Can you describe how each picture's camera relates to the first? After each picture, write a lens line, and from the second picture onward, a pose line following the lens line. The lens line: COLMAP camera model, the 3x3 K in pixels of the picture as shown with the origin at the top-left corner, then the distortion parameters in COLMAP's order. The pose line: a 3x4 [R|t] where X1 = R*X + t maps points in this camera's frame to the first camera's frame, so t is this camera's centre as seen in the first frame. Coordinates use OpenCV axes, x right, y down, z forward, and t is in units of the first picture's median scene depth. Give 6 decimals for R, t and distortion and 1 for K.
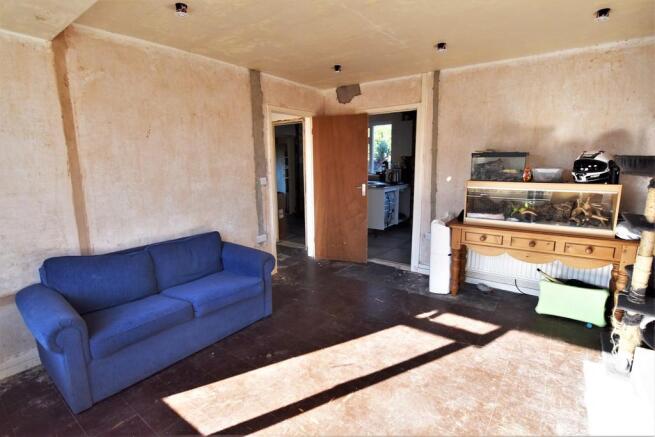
lens RADIAL K [[327.3, 0, 327.5], [0, 327.3, 218.5], [0, 0, 1]] dist [-0.001957, -0.001020]
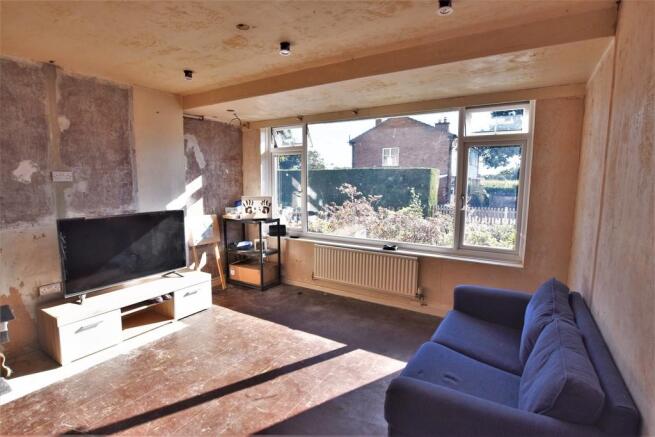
lens RADIAL K [[327.3, 0, 327.5], [0, 327.3, 218.5], [0, 0, 1]] dist [-0.001957, -0.001020]
pose [[-0.995511, 0.016536, -0.093185, -0.059696], [-0.010211, 0.960103, 0.279461, -0.346484], [0.094088, 0.279158, -0.955624, 1.920870]]
